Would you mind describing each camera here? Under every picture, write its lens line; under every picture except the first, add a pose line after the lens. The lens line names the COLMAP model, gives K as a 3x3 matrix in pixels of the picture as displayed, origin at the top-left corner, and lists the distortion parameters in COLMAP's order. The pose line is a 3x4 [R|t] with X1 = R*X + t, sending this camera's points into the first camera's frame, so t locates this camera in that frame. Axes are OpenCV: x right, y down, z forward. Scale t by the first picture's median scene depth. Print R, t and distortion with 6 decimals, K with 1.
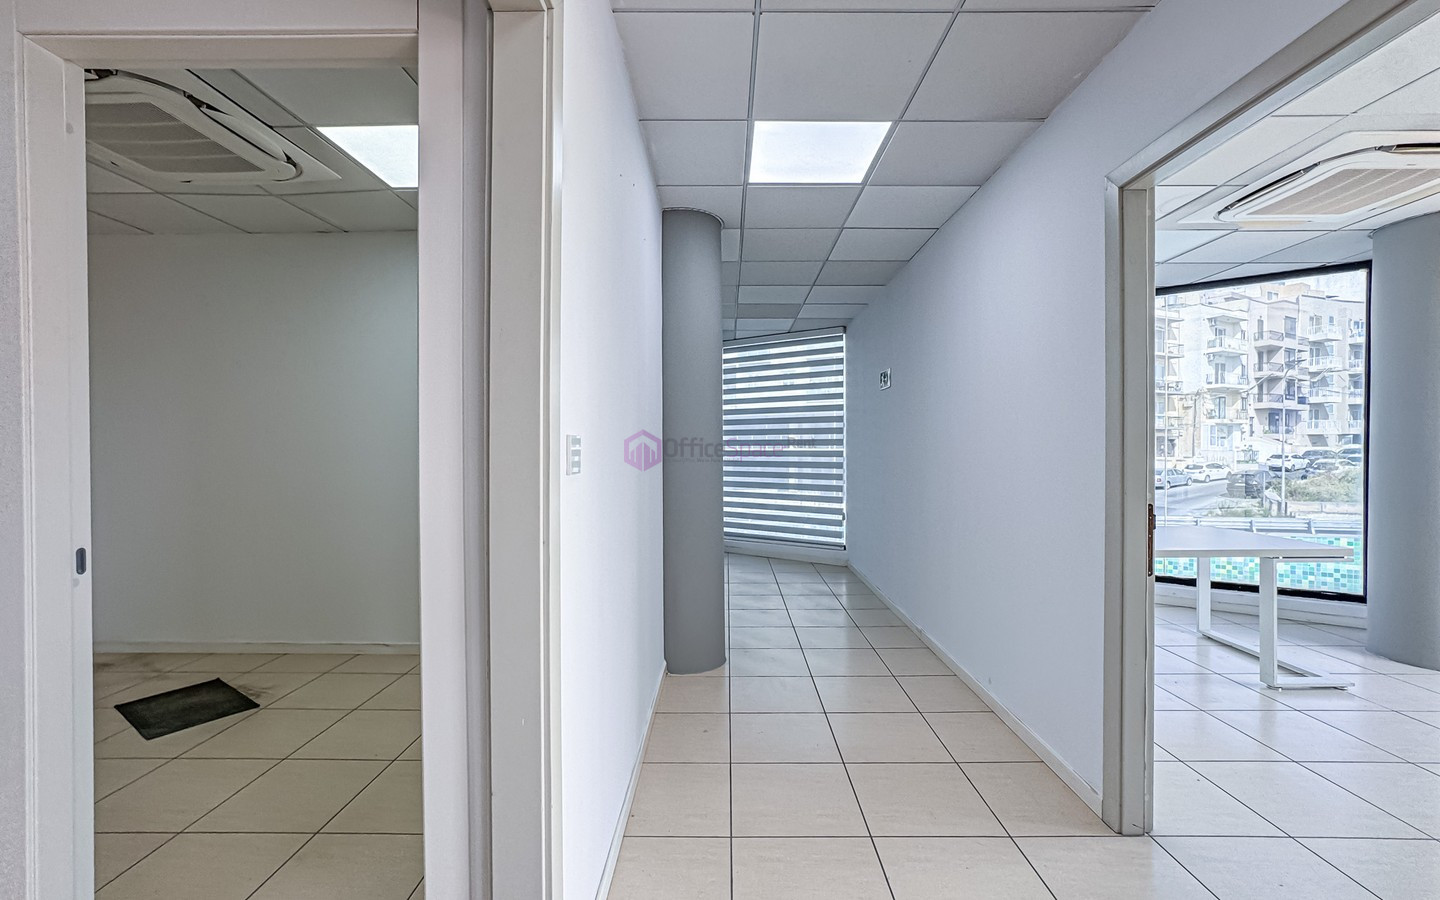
lens RADIAL K [[581.5, 0, 721.4], [0, 581.5, 454.4], [0, 0, 1]] dist [-0.042809, 0.020464]
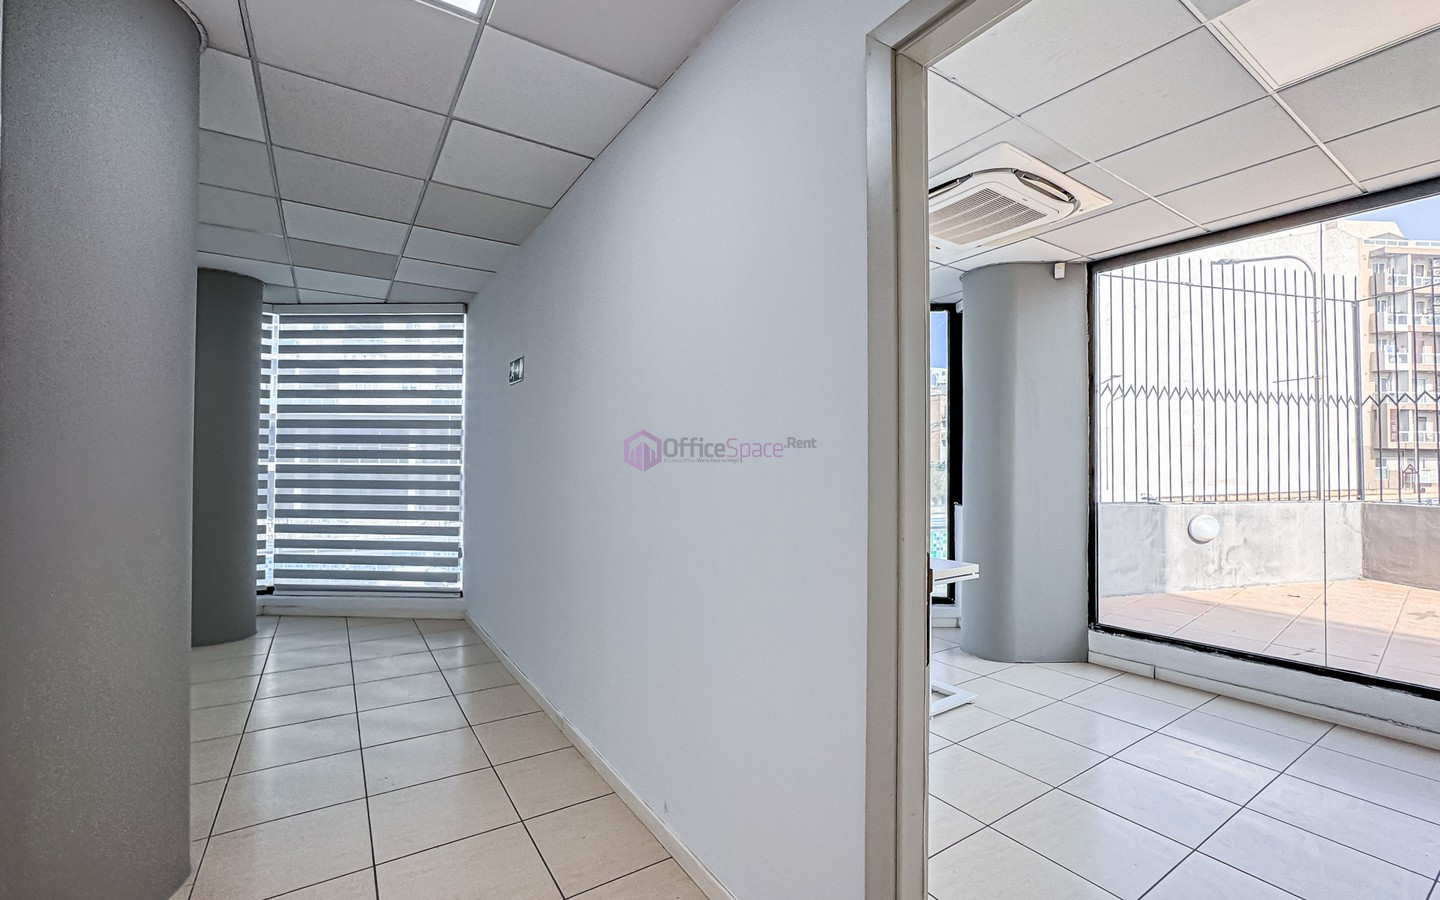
lens RADIAL K [[581.5, 0, 721.4], [0, 581.5, 454.4], [0, 0, 1]] dist [-0.042809, 0.020464]
pose [[0.821285, 0.018906, 0.570204, 0.064800], [-0.002954, 0.999578, -0.028888, -0.001174], [-0.570510, 0.022040, 0.820995, 0.200891]]
